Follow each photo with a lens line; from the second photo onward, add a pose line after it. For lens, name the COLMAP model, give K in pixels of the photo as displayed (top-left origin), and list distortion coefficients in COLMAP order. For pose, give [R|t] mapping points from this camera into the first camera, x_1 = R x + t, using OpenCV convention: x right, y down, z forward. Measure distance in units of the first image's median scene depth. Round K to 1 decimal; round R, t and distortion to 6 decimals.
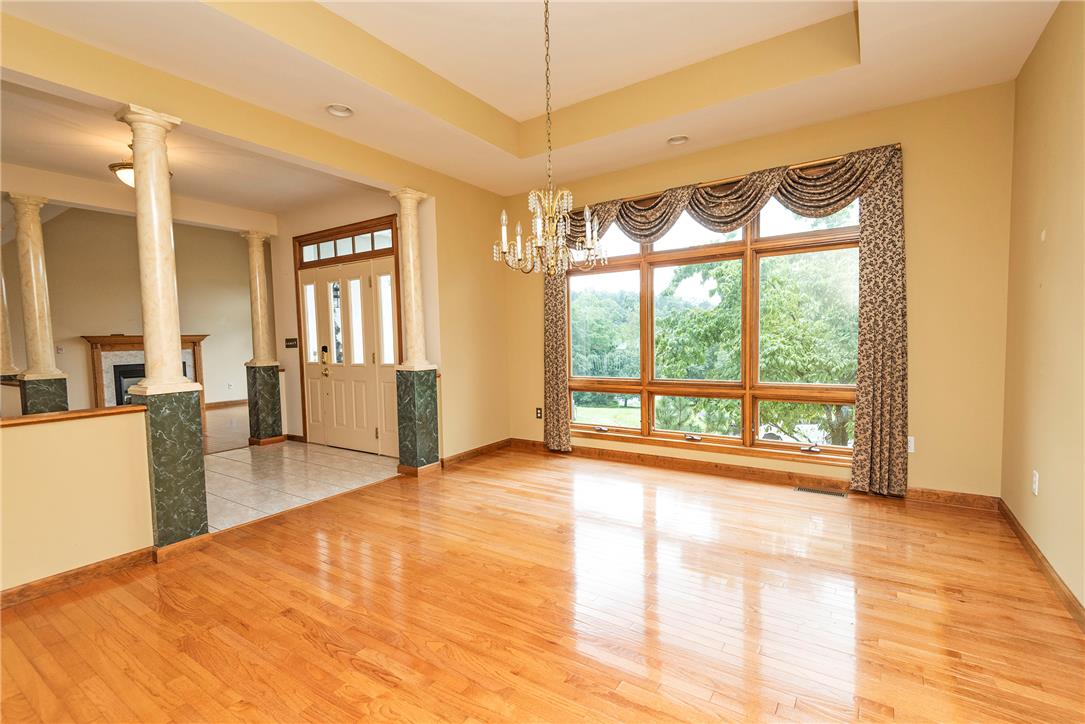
lens RADIAL K [[487.3, 0, 546.9], [0, 487.3, 365.1], [0, 0, 1]] dist [0.021396, -0.009610]
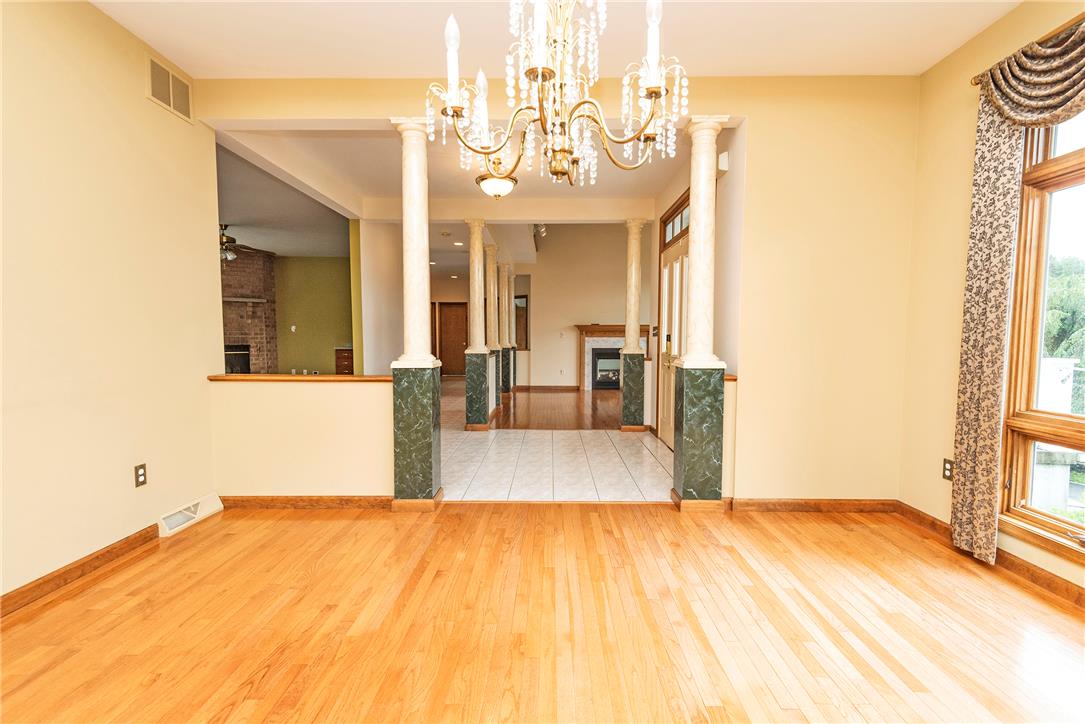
lens RADIAL K [[487.3, 0, 545.9], [0, 487.3, 366.8], [0, 0, 1]] dist [0.021396, -0.009610]
pose [[0.539477, 0.075254, -0.838631, 0.223765], [-0.060452, 0.996889, 0.050568, -0.014464], [0.839827, 0.023417, 0.542348, 0.413874]]
